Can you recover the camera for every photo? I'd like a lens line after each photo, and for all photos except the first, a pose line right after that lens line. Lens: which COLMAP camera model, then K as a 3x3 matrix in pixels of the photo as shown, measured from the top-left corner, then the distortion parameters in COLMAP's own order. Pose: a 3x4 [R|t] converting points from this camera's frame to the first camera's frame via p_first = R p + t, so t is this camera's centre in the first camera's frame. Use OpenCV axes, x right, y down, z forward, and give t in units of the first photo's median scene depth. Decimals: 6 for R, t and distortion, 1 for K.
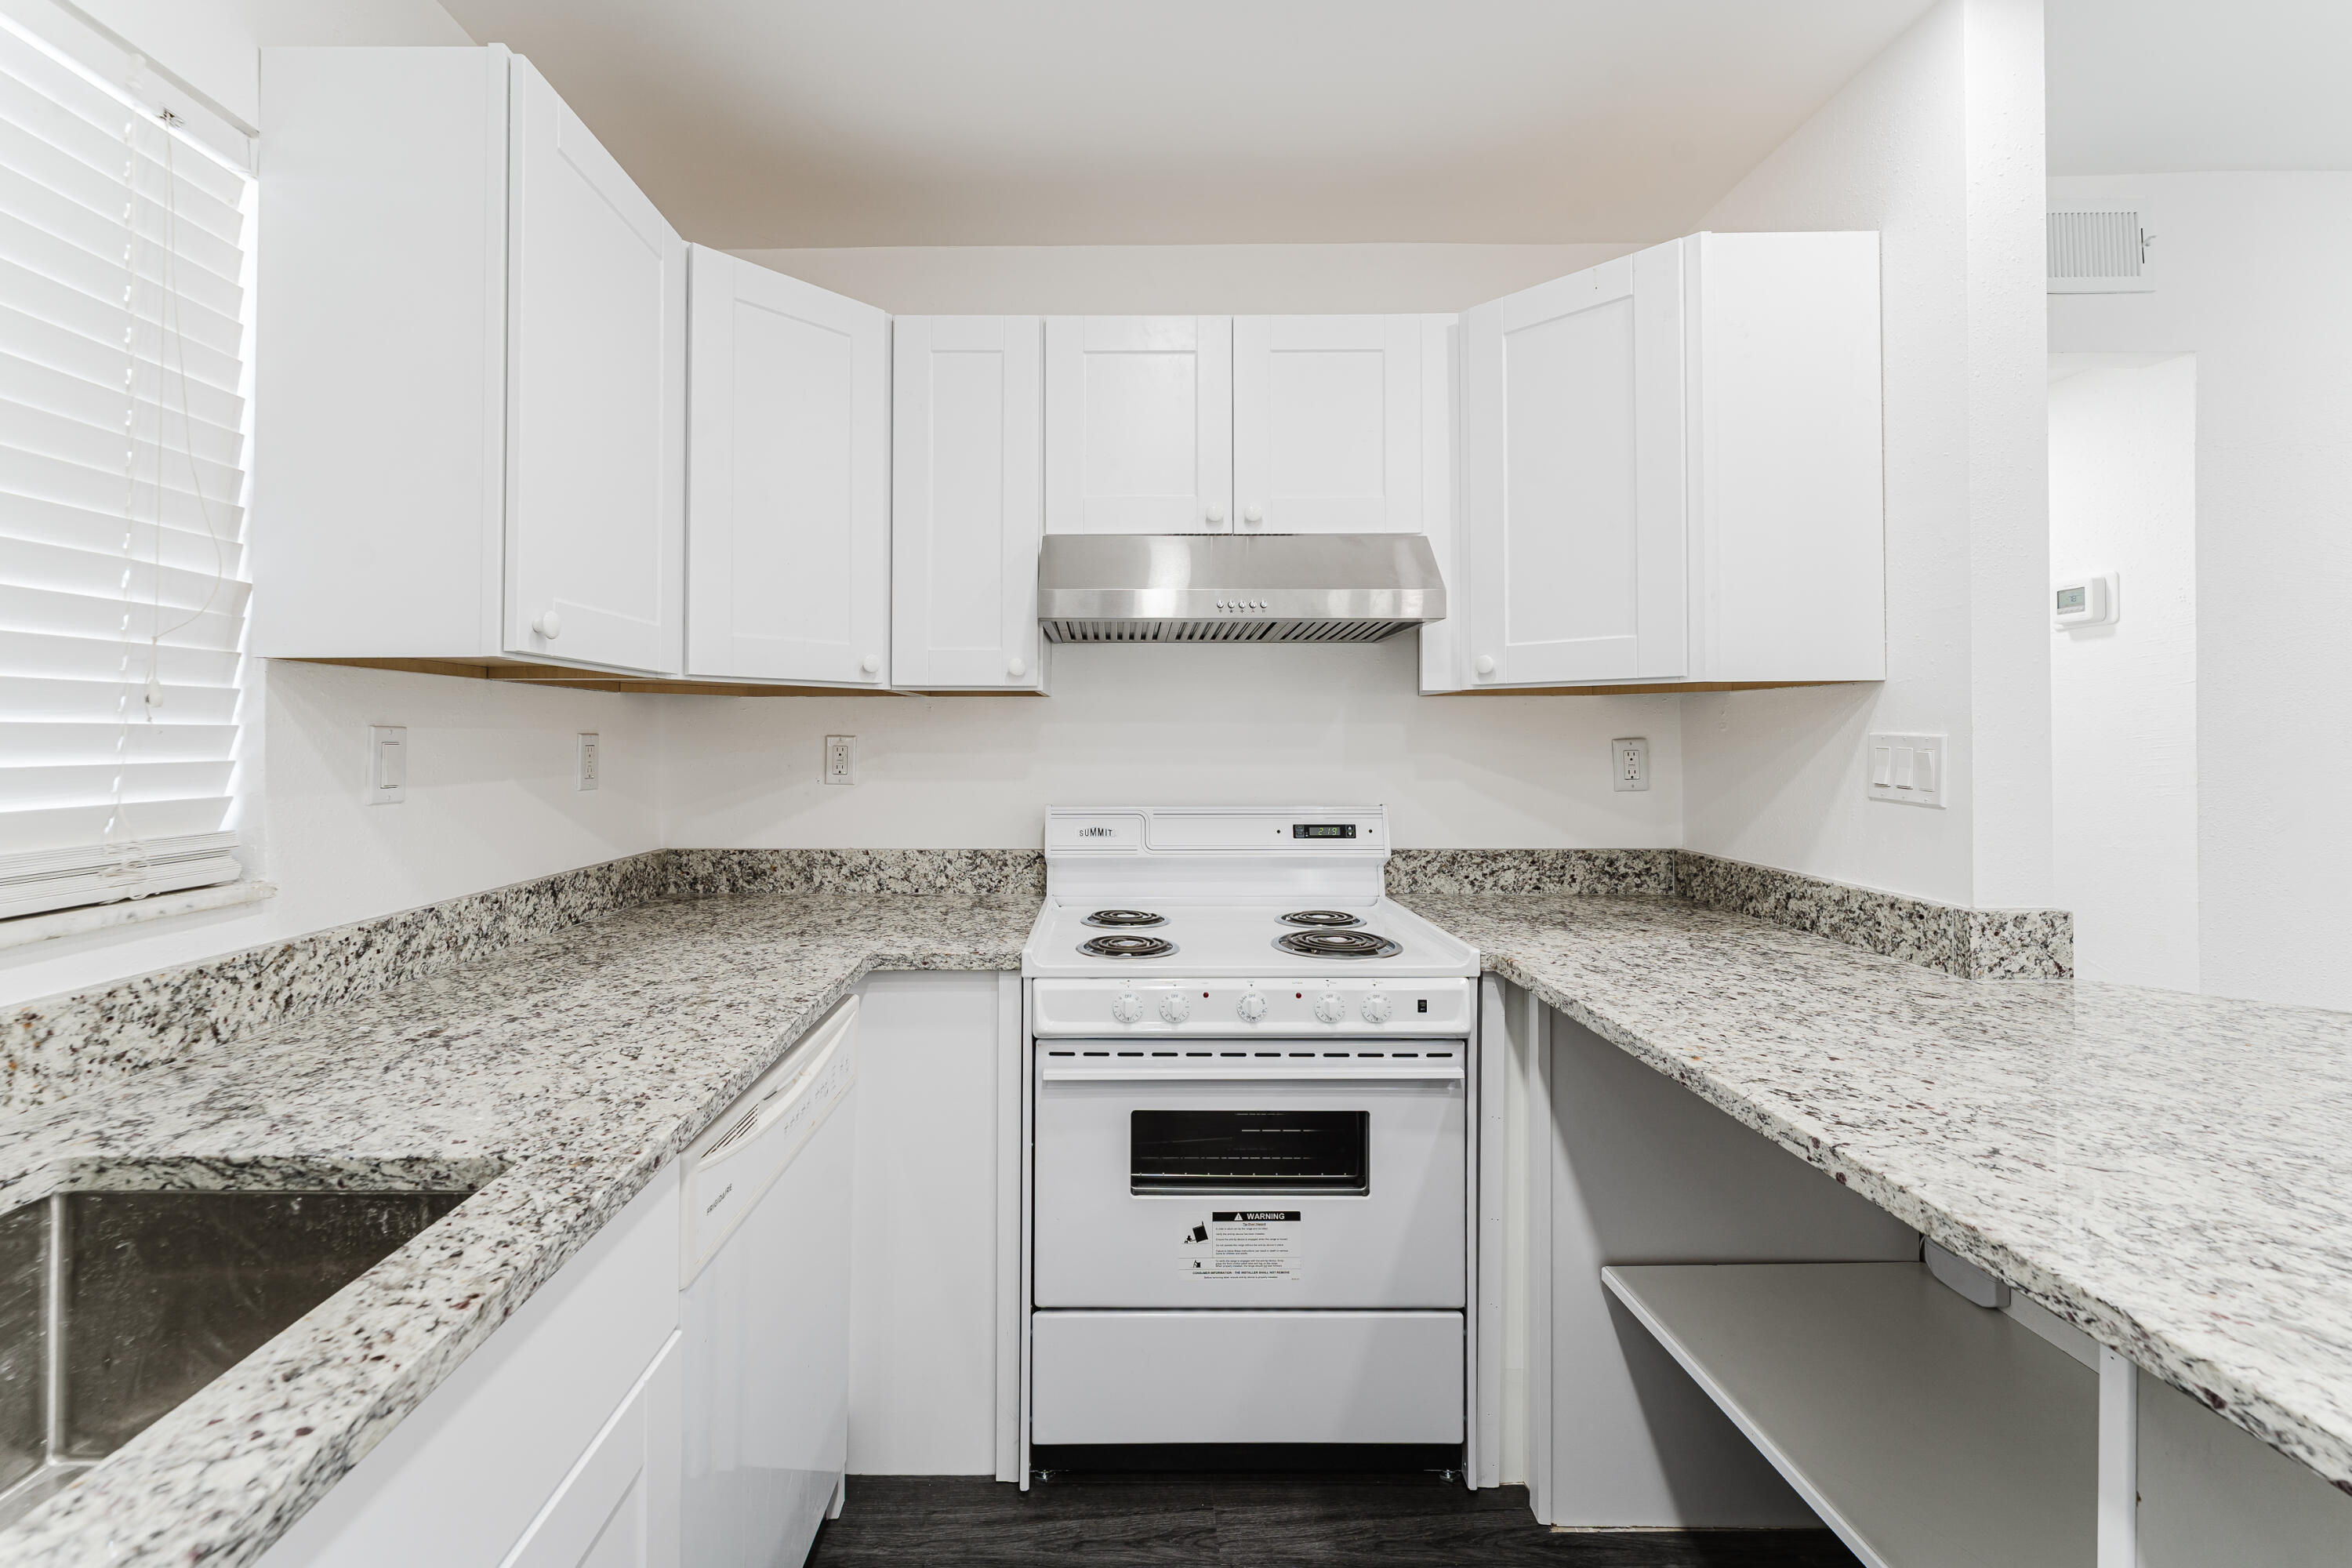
lens RADIAL K [[958.1, 0, 1117.6], [0, 958.1, 728.3], [0, 0, 1]] dist [-0.003929, 0.000115]
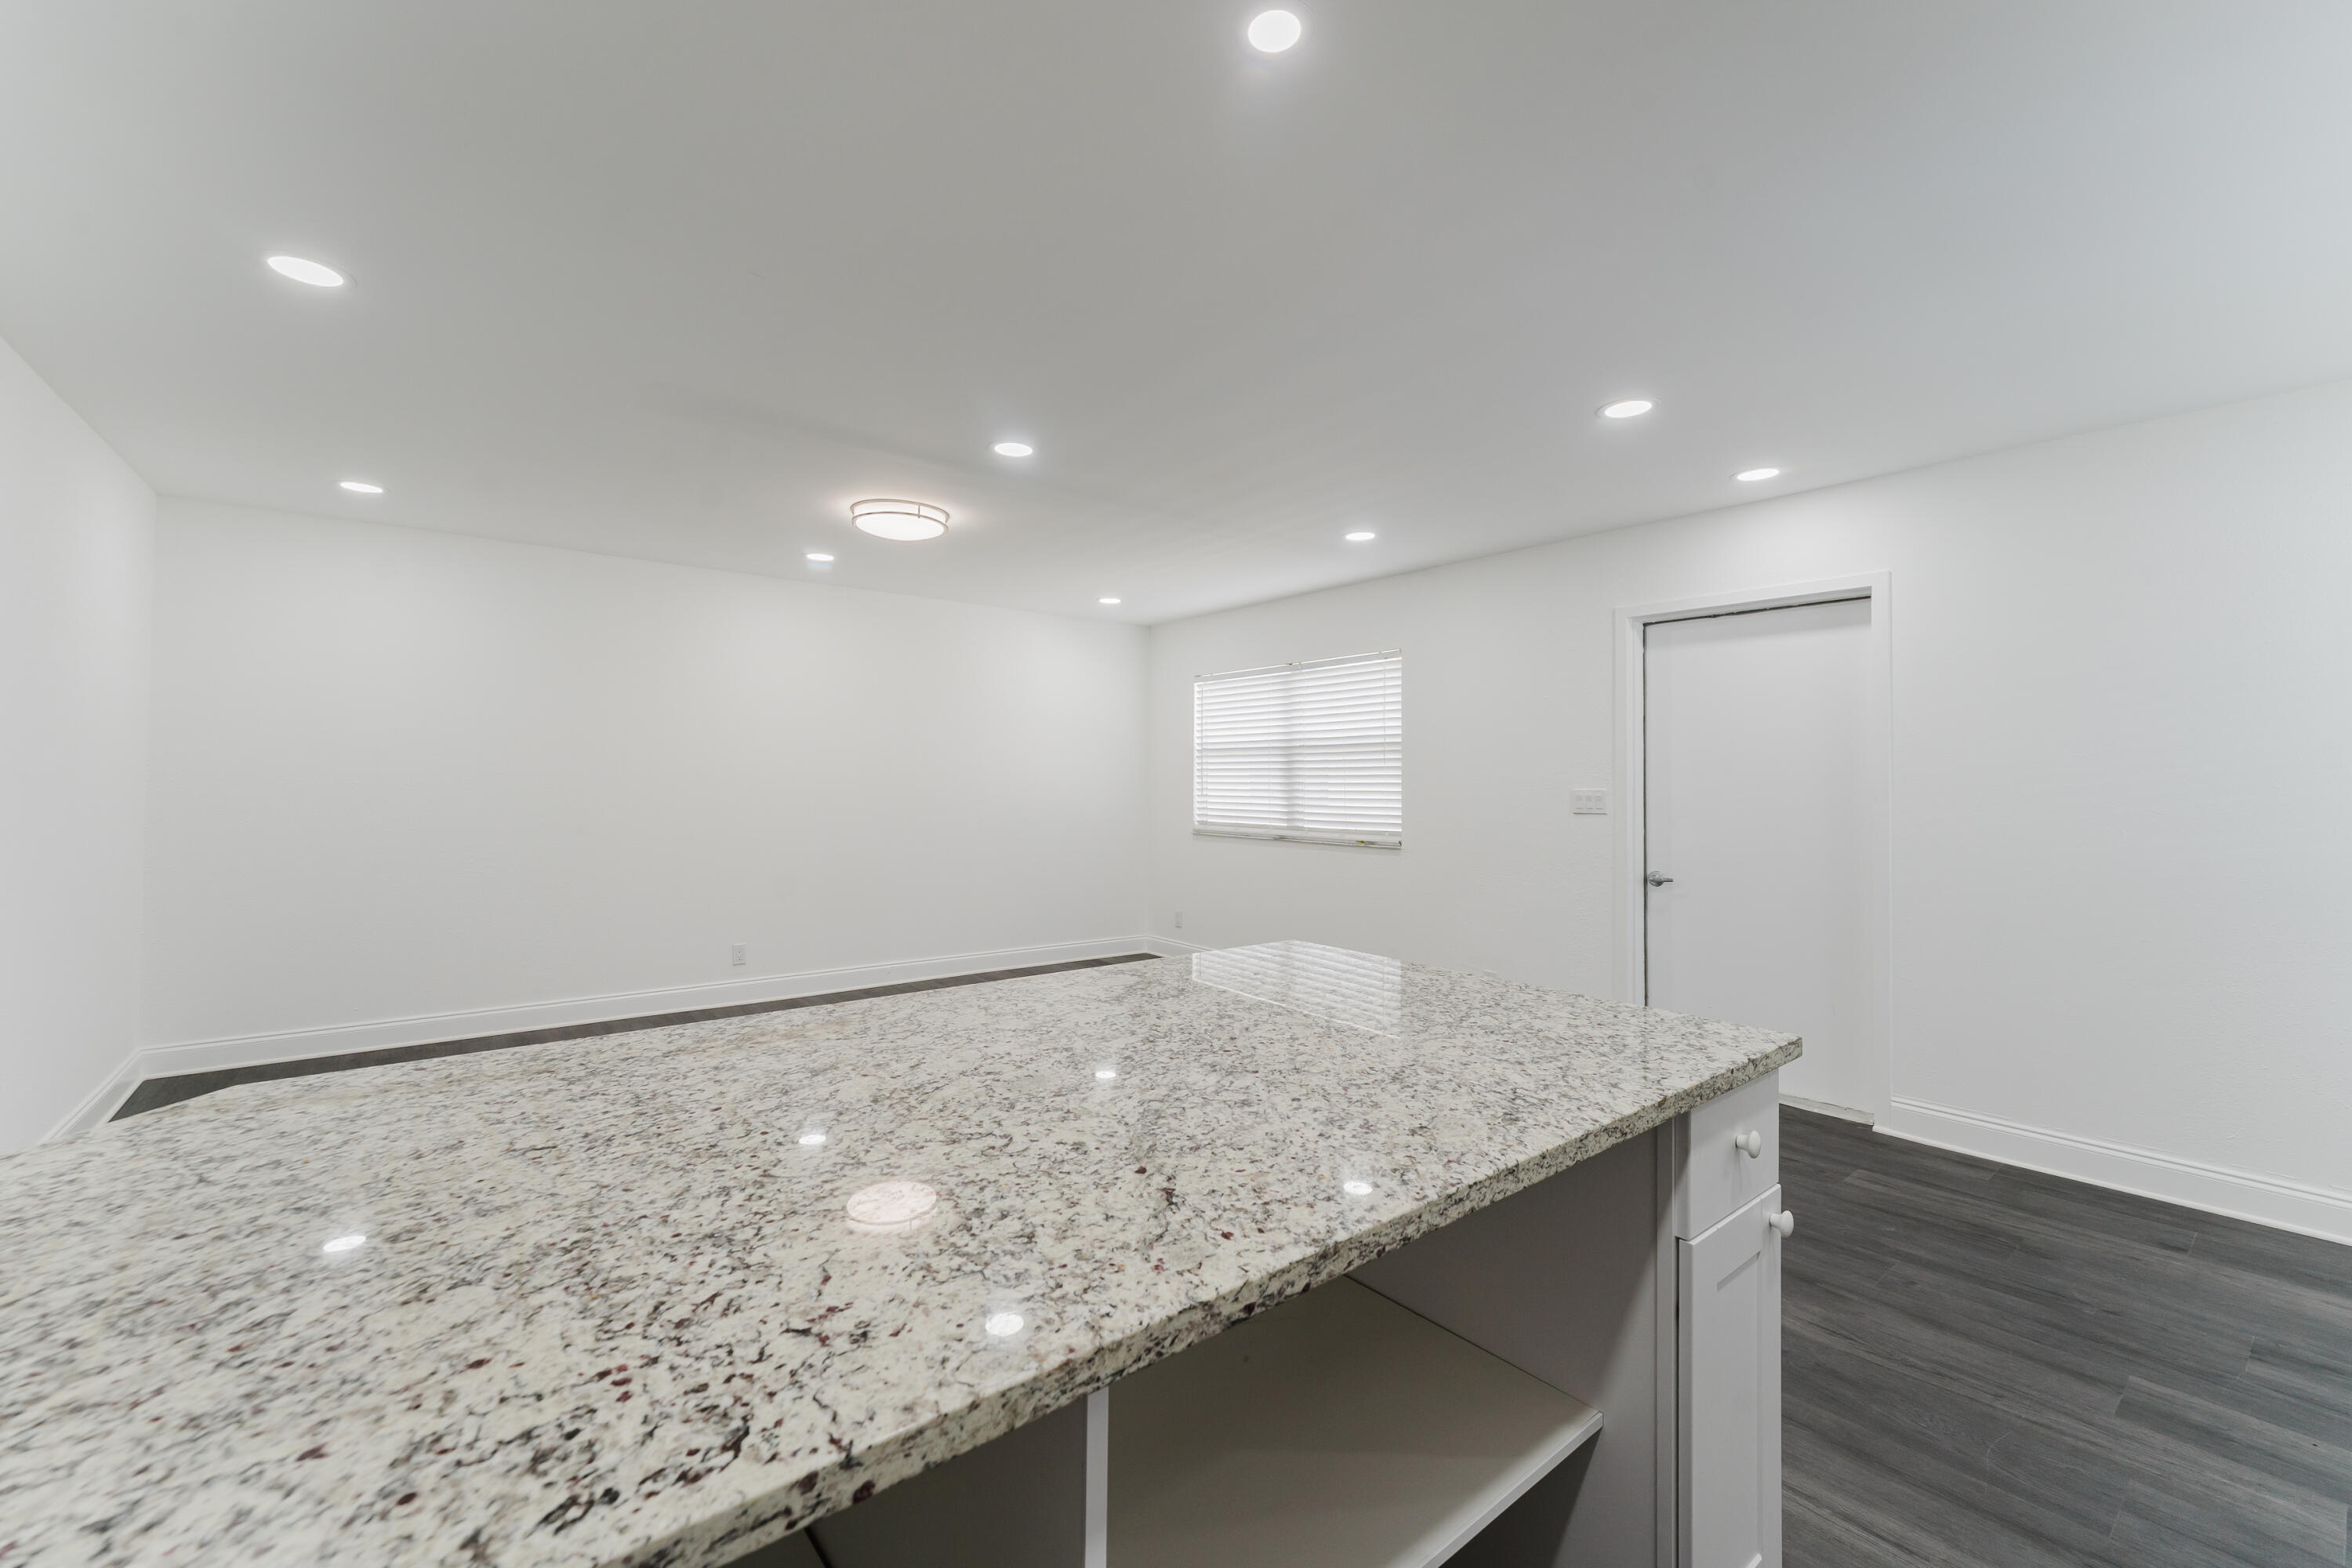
lens RADIAL K [[958.1, 0, 1169.2], [0, 958.1, 776.3], [0, 0, 1]] dist [-0.003929, 0.000115]
pose [[-0.621780, 0.000764, 0.783191, 0.078264], [-0.015074, 0.999803, -0.012943, 0.006579], [-0.783047, -0.019854, -0.621646, 0.650437]]
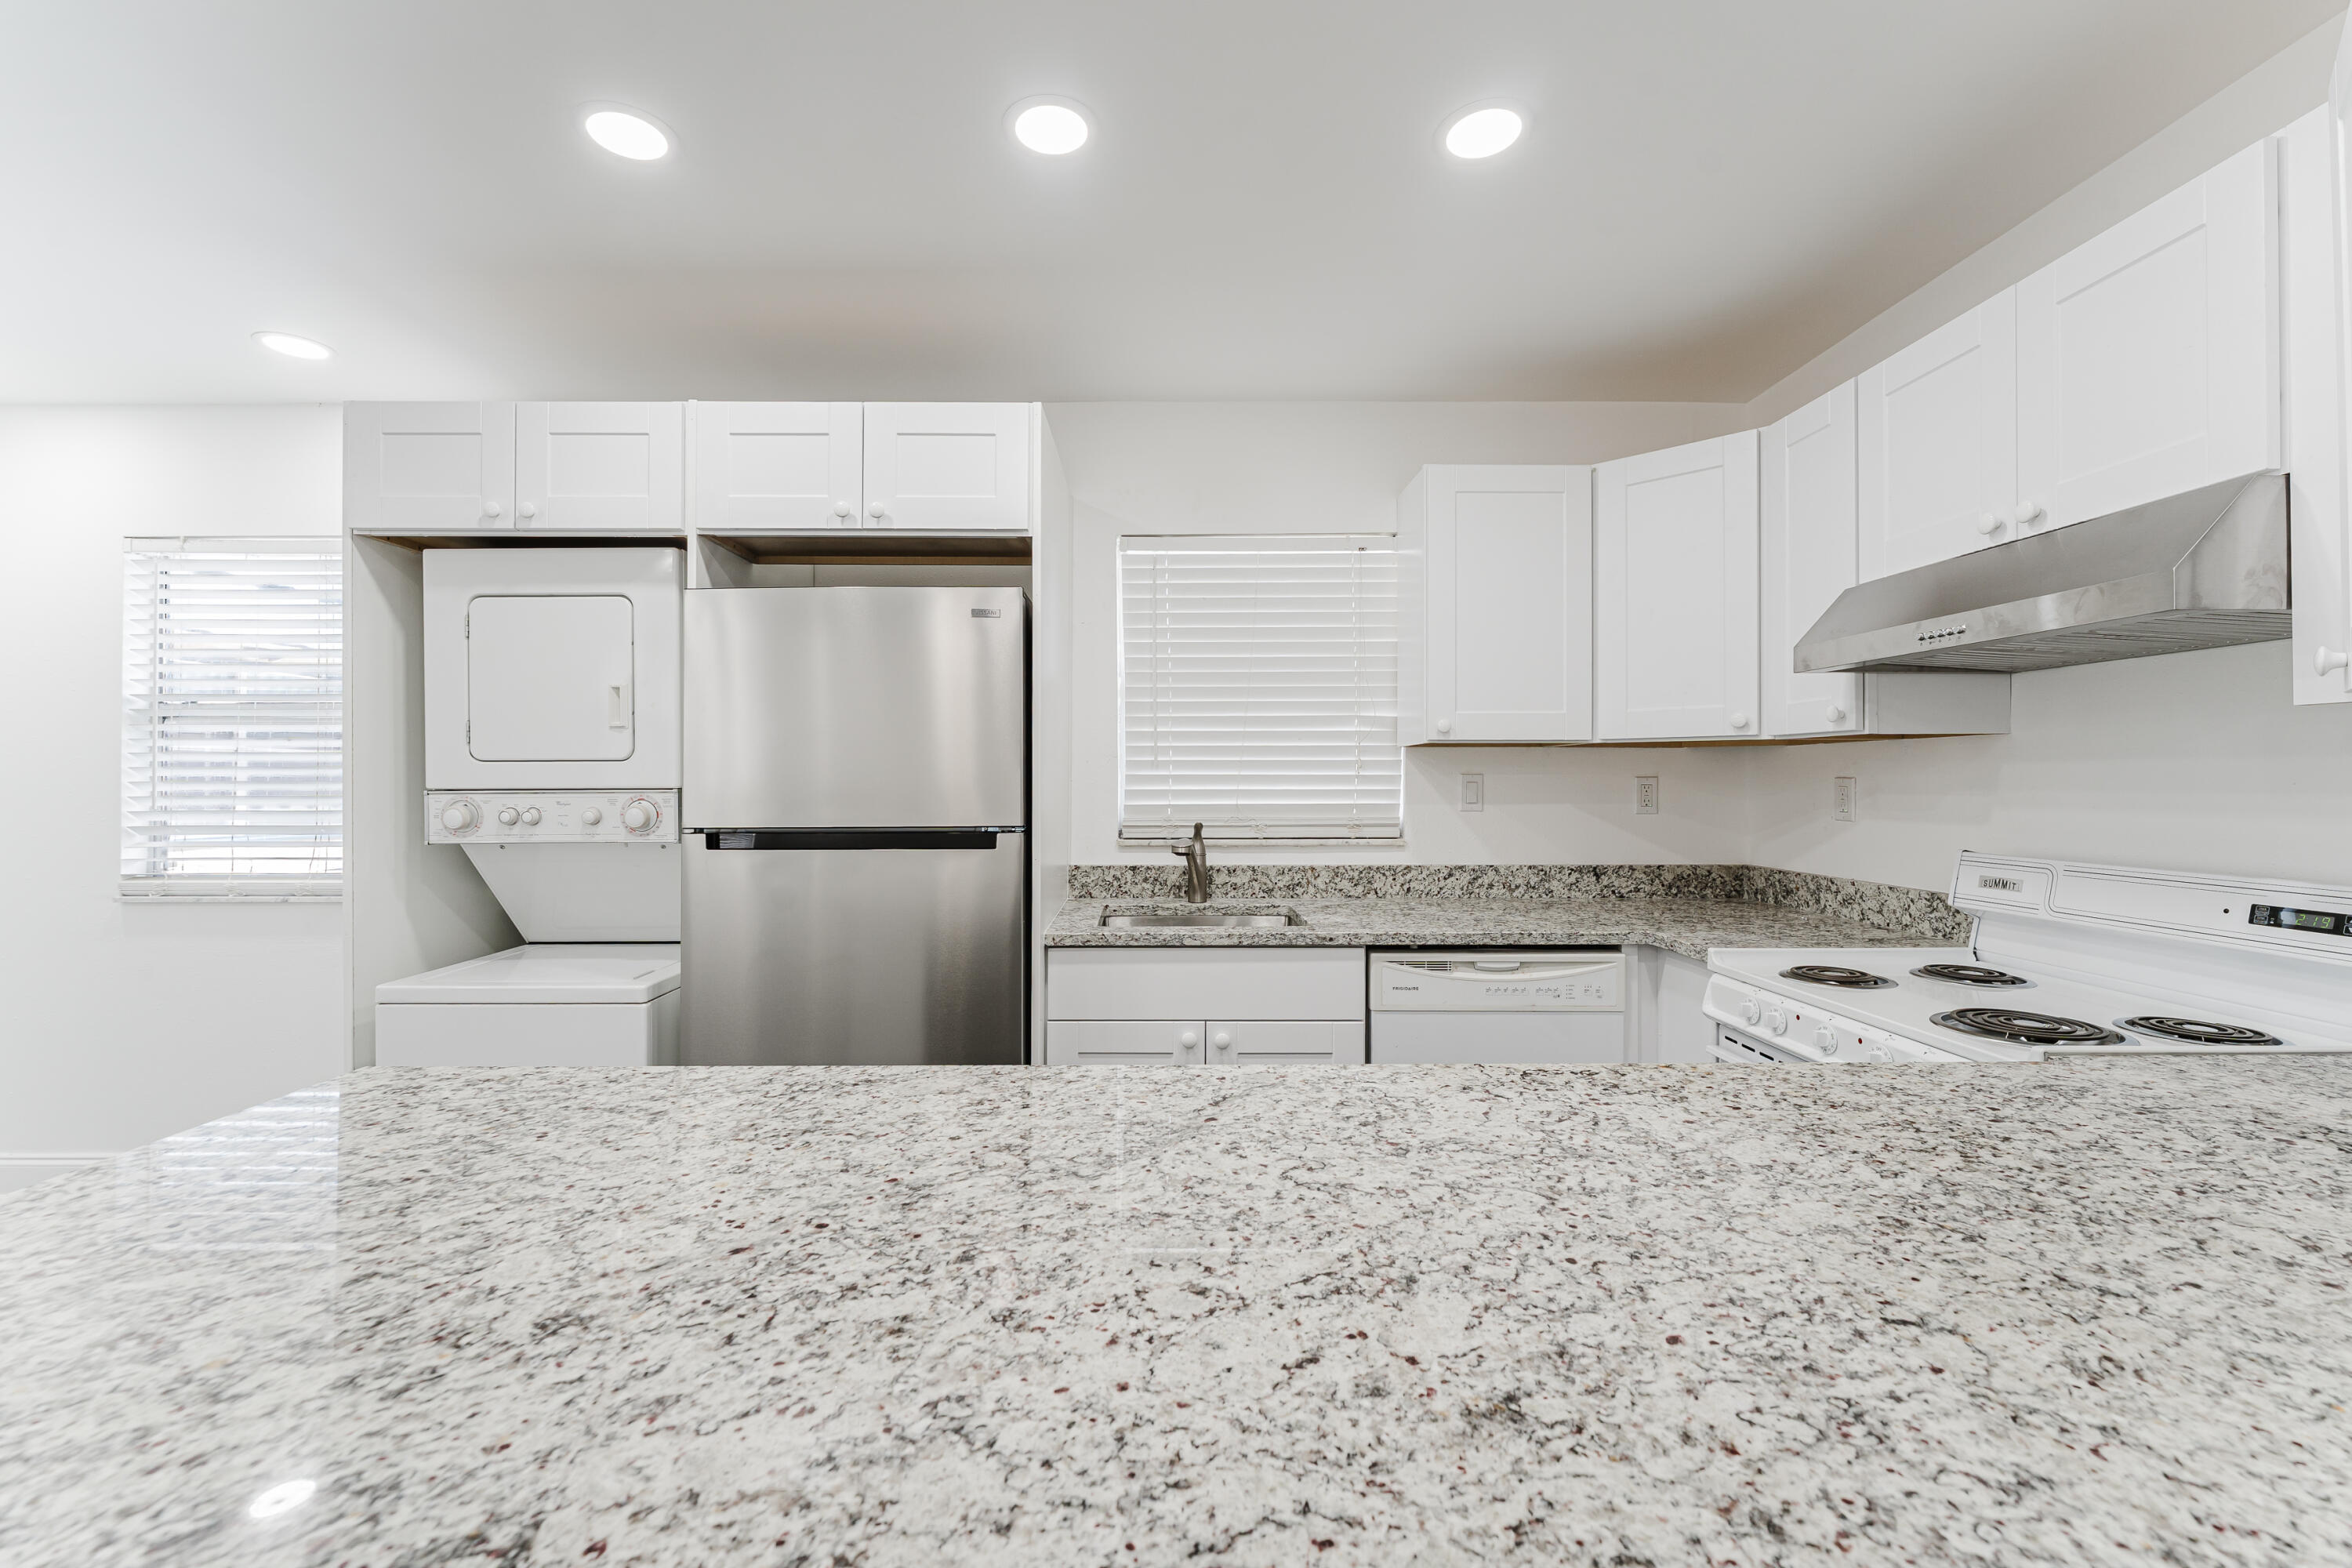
lens RADIAL K [[958.1, 0, 1156.1], [0, 958.1, 782.2], [0, 0, 1]] dist [-0.003929, 0.000115]
pose [[-0.001800, 0.002126, -0.999996, 1.159128], [0.010321, 0.999945, 0.002108, 0.003661], [0.999945, -0.010317, -0.001822, 0.279405]]
